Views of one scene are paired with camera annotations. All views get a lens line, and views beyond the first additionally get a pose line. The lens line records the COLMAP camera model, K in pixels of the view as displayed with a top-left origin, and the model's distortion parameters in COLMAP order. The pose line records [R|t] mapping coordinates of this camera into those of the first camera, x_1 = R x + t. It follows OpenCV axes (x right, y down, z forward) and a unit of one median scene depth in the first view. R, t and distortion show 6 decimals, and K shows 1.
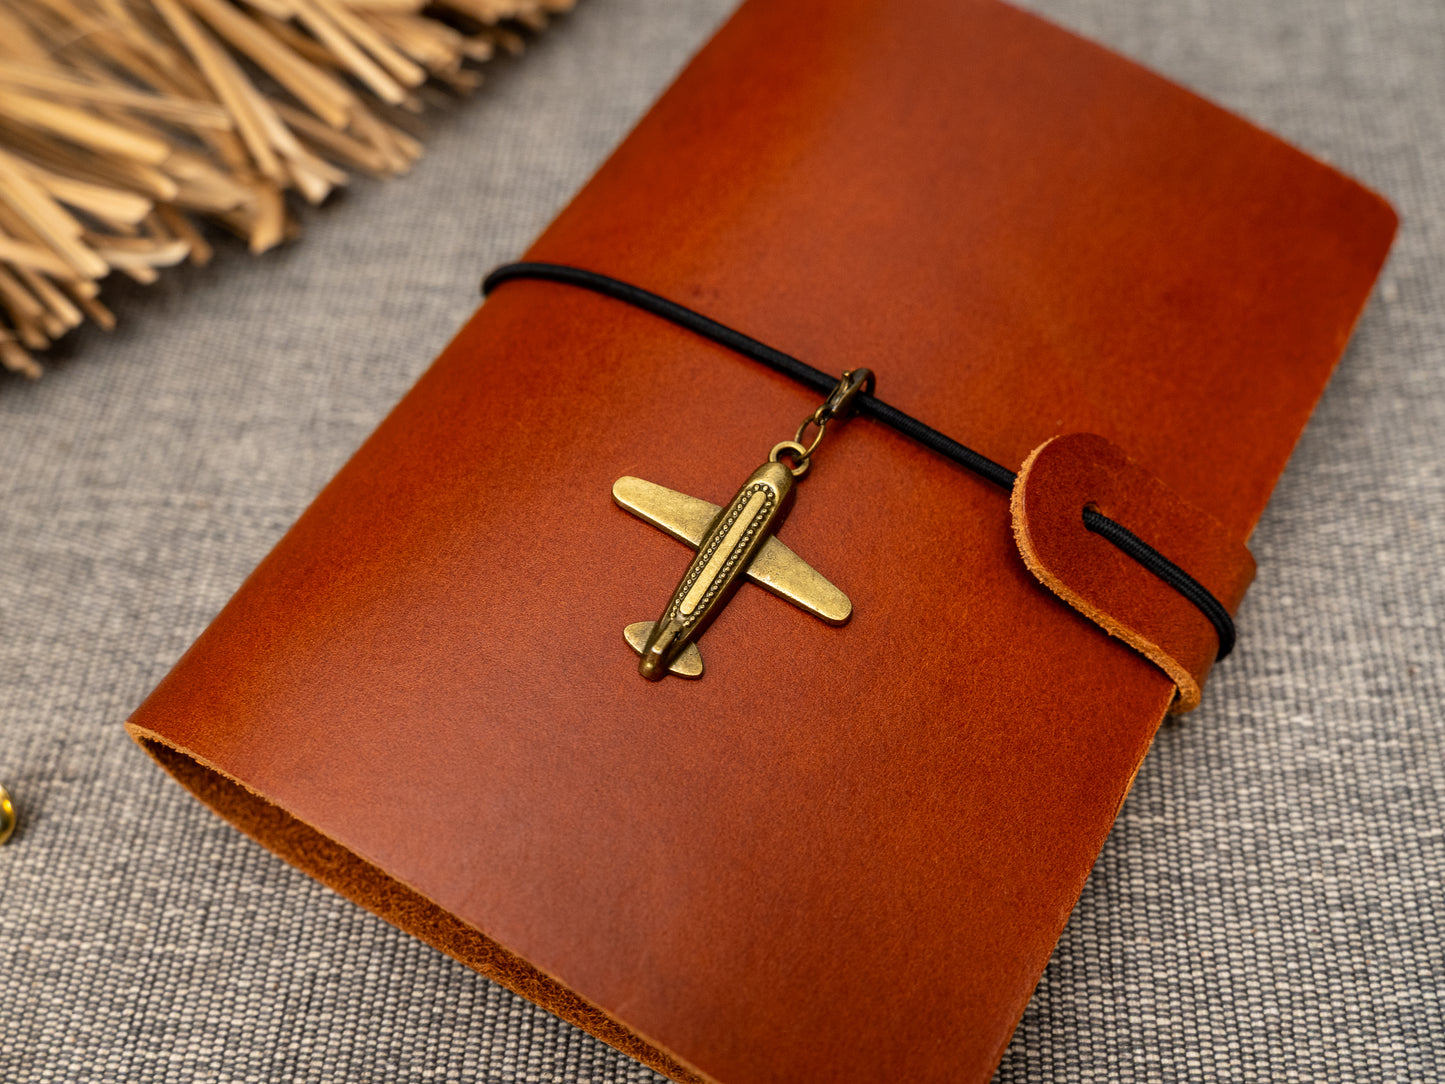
lens RADIAL K [[1582.0, 0, 695.7], [0, 1582.0, 550.3], [0, 0, 1]] dist [0.007148, 0.000000]
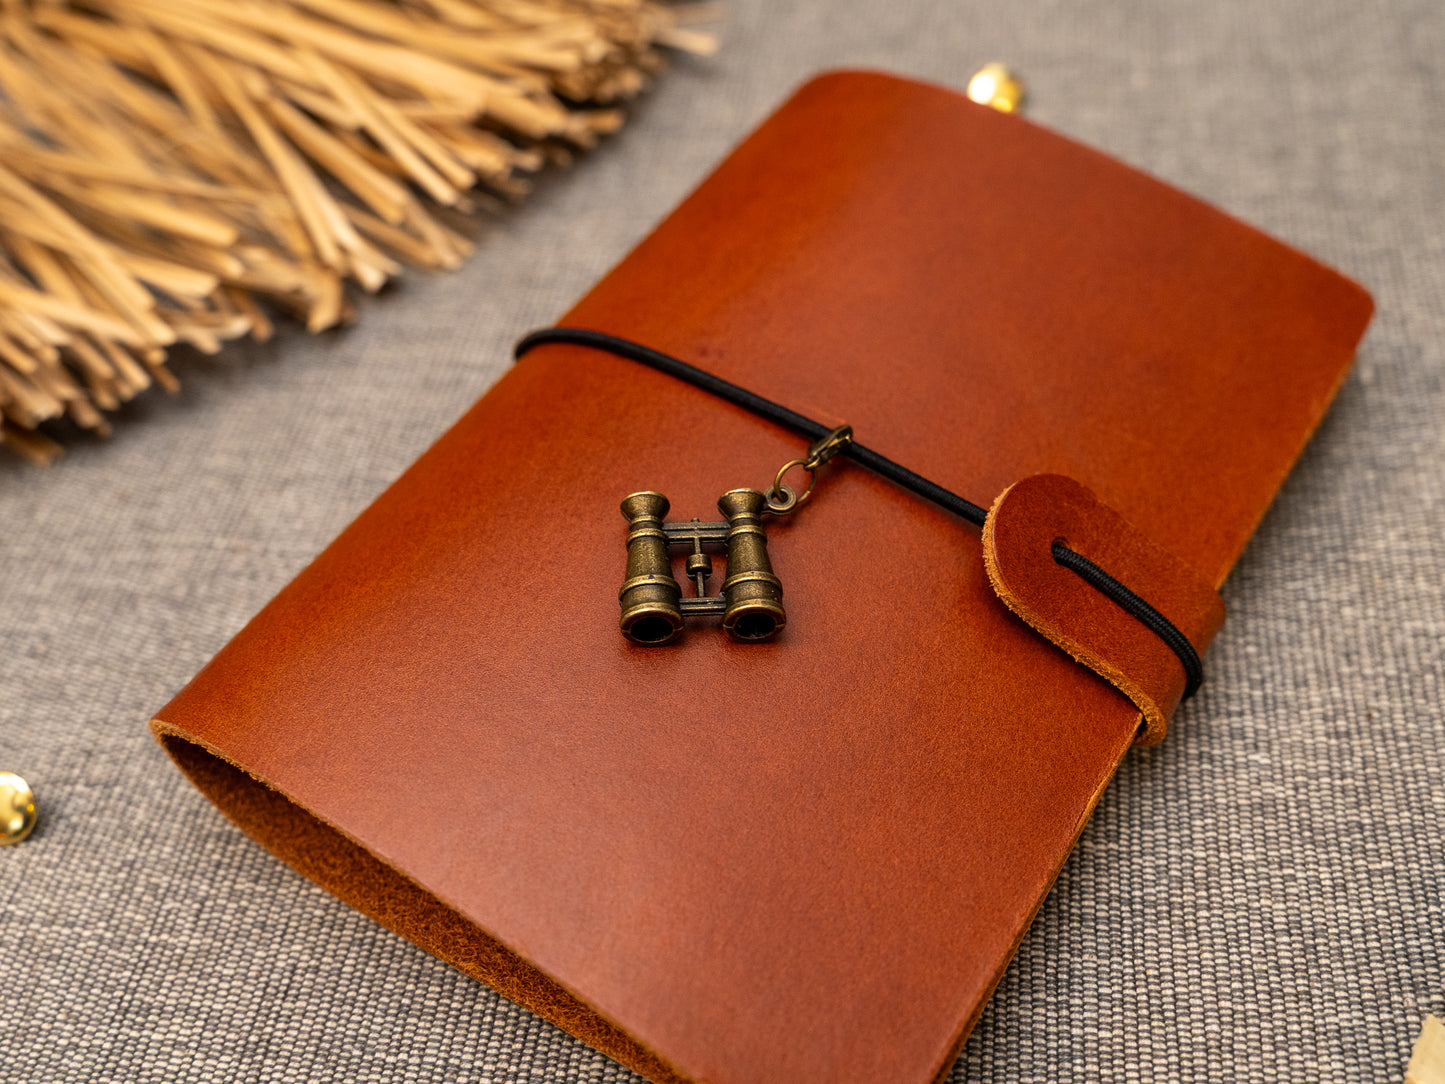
lens RADIAL K [[1582.0, 0, 728.9], [0, 1582.0, 534.9], [0, 0, 1]] dist [0.007148, 0.000000]
pose [[0.997783, 0.021174, -0.063088, 0.105531], [-0.029471, 0.990592, -0.133634, 0.116153], [0.059665, 0.135197, 0.989021, -0.058924]]
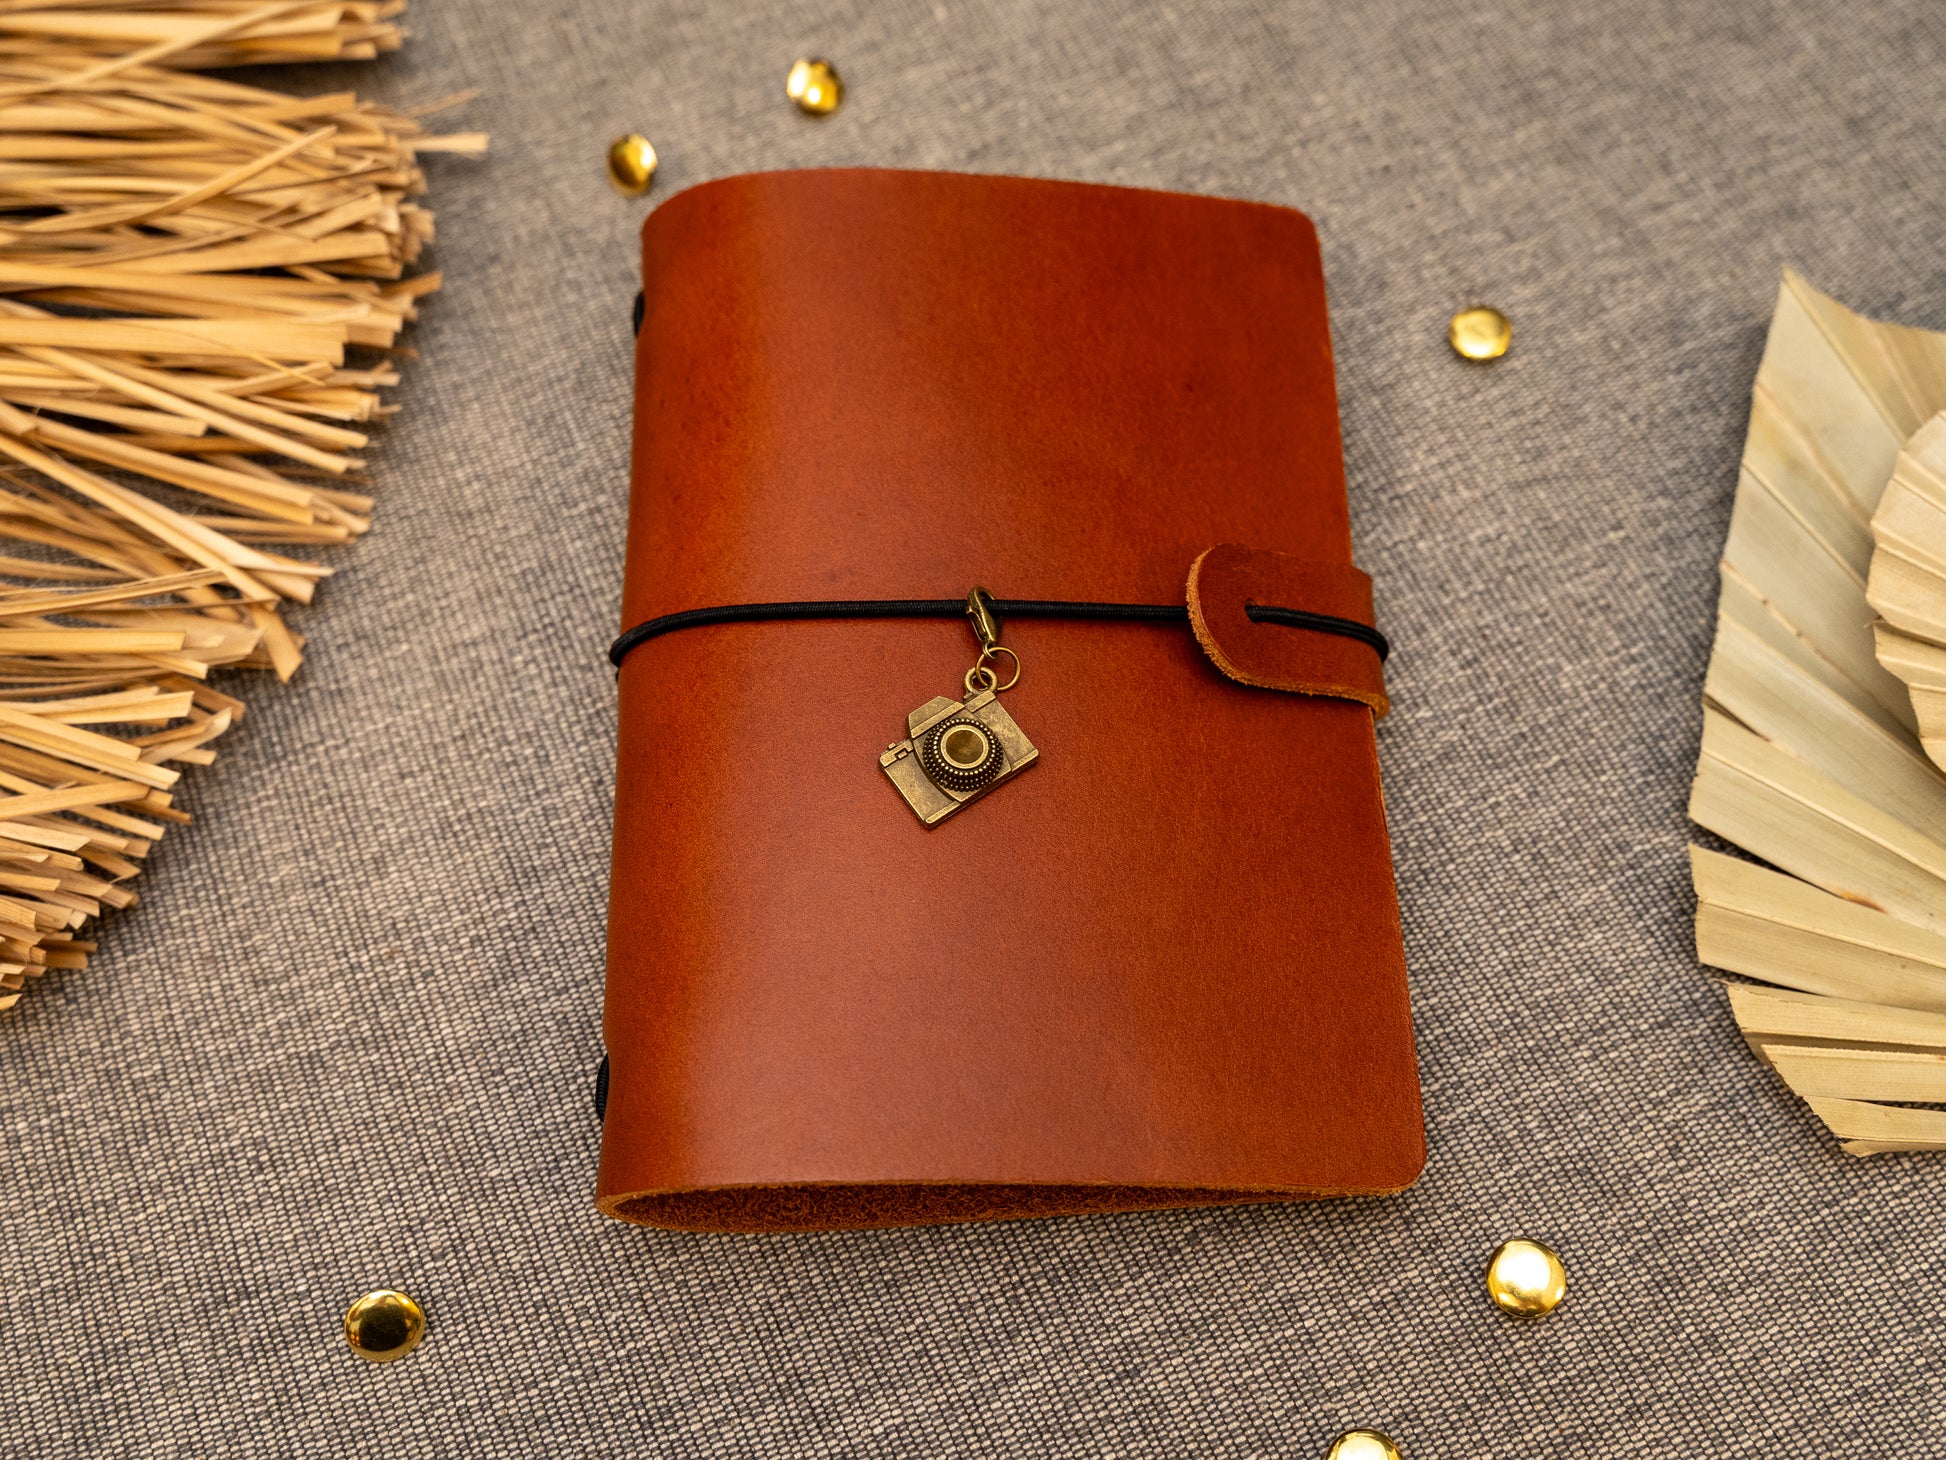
lens RADIAL K [[2130.4, 0, 977.4], [0, 2130.4, 722.2], [0, 0, 1]] dist [0.007148, 0.000000]
pose [[0.879422, -0.413427, 0.235996, -0.293816], [0.383472, 0.908981, 0.163407, -0.282494], [-0.282073, -0.053206, 0.957916, -0.433698]]
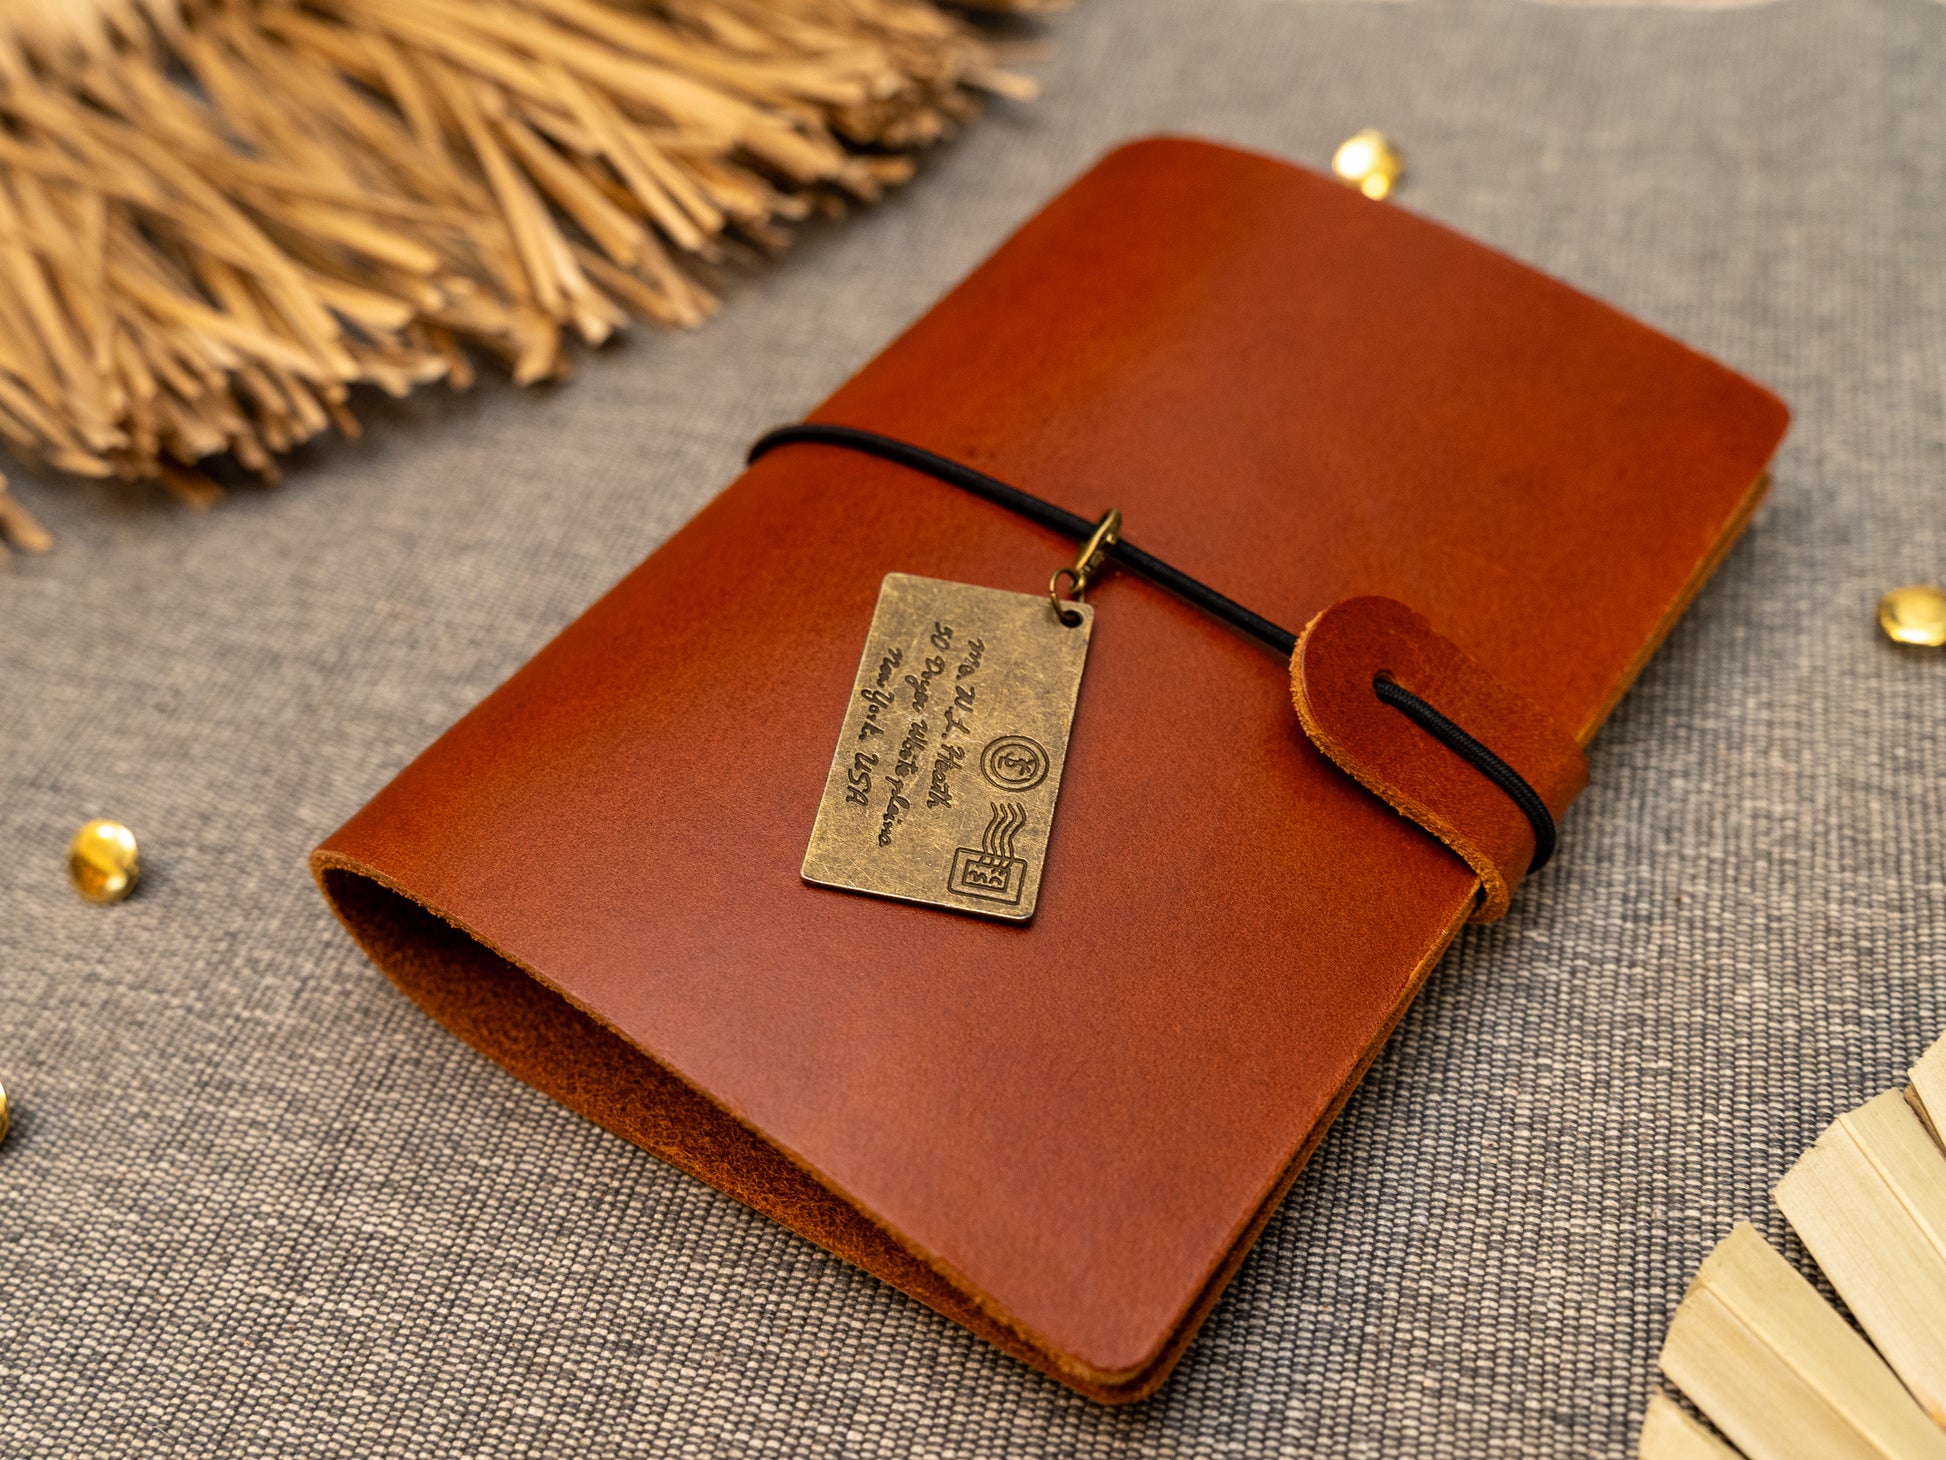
lens RADIAL K [[2130.4, 0, 936.5], [0, 2130.4, 720.9], [0, 0, 1]] dist [0.007148, 0.000000]
pose [[0.980570, 0.106499, -0.164746, 0.252586], [-0.133748, 0.977301, -0.164301, 0.237186], [0.143508, 0.183143, 0.972555, -0.201471]]
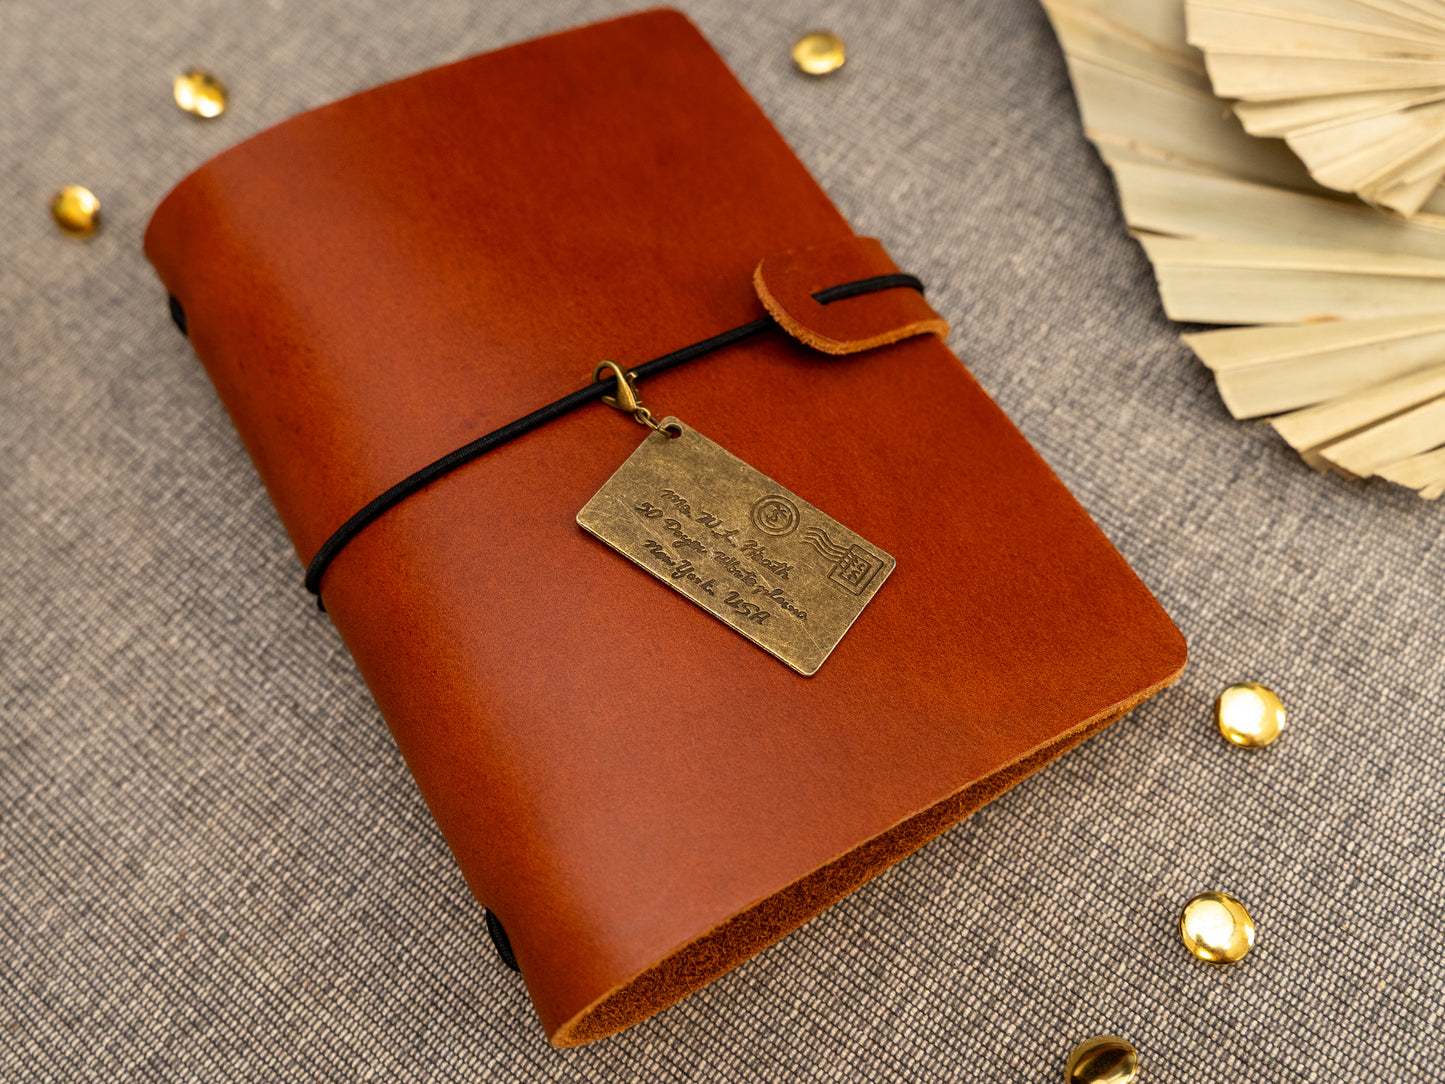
lens RADIAL K [[1582.0, 0, 721.3], [0, 1582.0, 519.1], [0, 0, 1]] dist [0.007148, 0.000000]
pose [[0.565248, -0.720807, 0.401163, -0.397030], [0.709597, 0.672854, 0.209142, -0.212047], [-0.420675, 0.166447, 0.891812, -0.124781]]
